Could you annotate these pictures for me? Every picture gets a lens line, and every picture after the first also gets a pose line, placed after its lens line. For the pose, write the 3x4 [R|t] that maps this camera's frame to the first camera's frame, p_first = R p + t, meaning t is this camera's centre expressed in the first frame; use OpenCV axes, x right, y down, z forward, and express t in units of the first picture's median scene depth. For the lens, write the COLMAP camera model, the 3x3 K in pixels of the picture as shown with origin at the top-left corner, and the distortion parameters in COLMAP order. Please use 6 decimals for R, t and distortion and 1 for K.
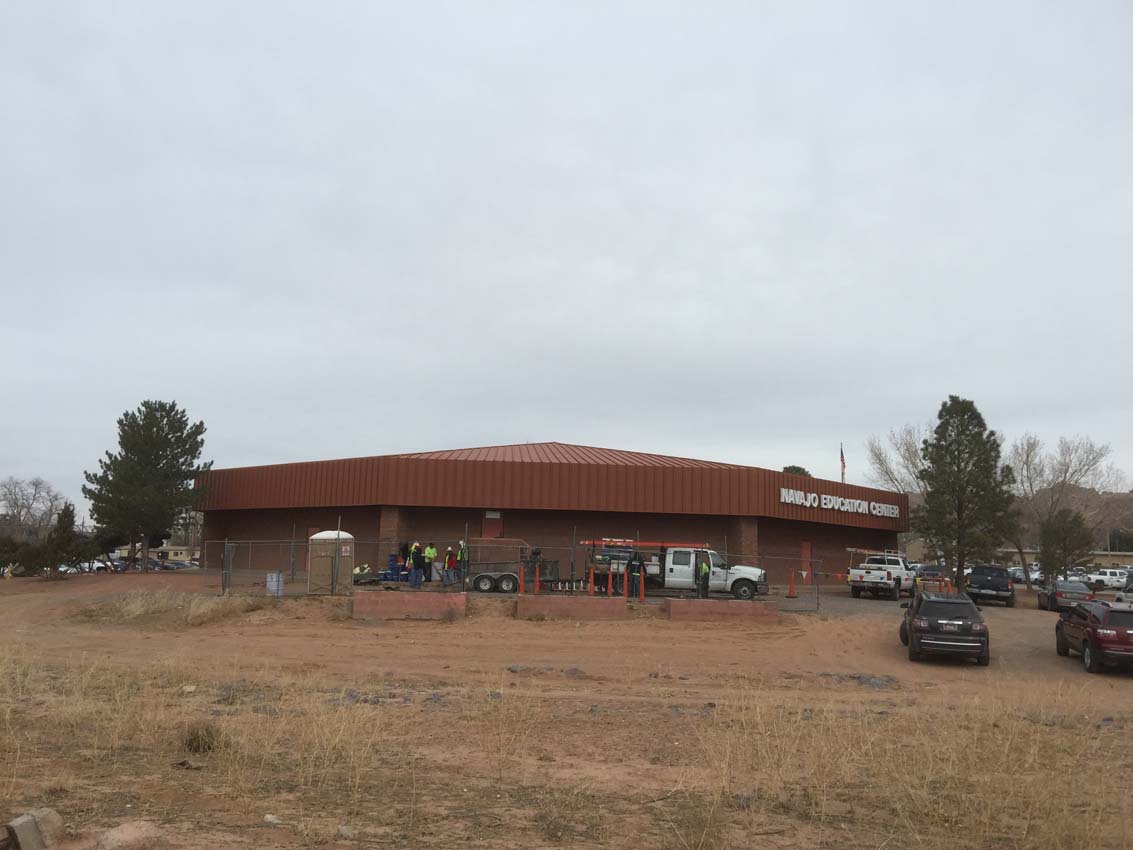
lens RADIAL K [[957.8, 0, 566.5], [0, 957.8, 425.0], [0, 0, 1]] dist [0.103109, 0.000874]
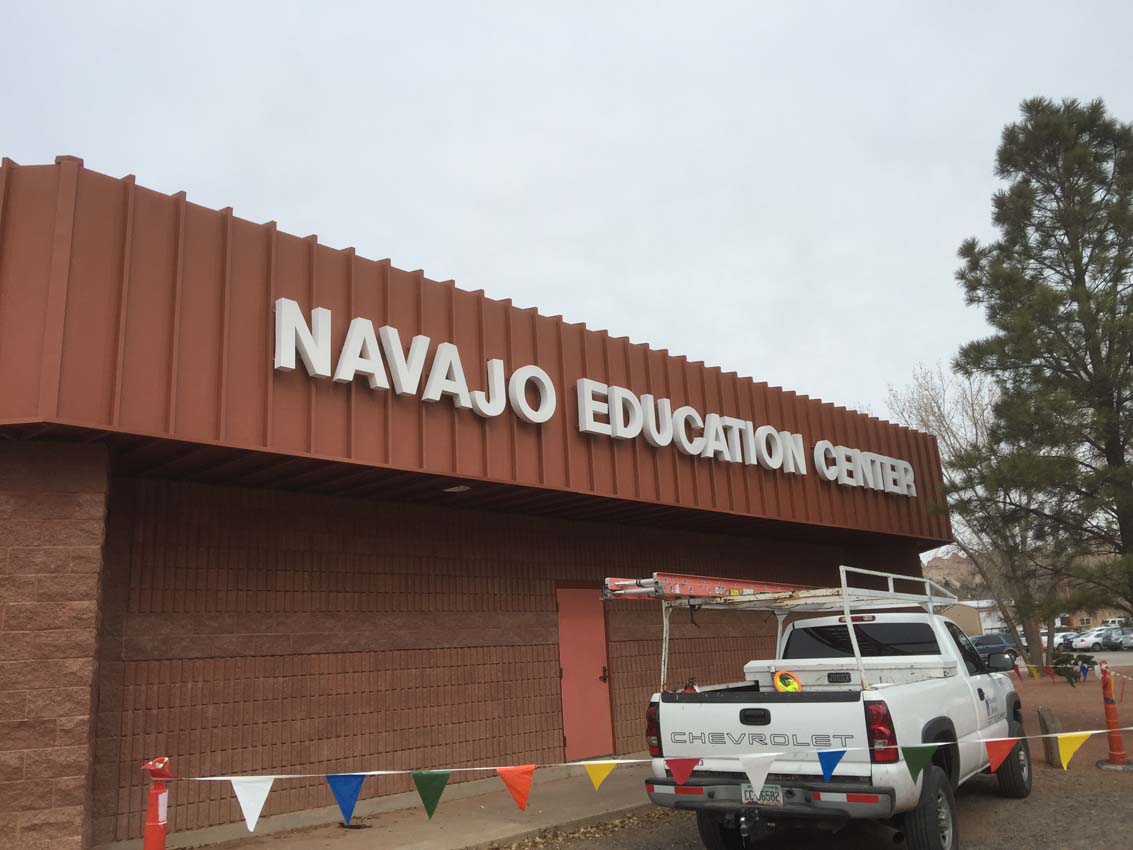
lens RADIAL K [[949.0, 0, 566.5], [0, 949.0, 425.0], [0, 0, 1]] dist [0.006122, 0.002243]
pose [[0.995894, -0.089343, -0.014580, 0.256308], [0.087190, 0.989994, -0.110951, 0.105893], [0.024347, 0.109224, 0.993719, 0.747573]]
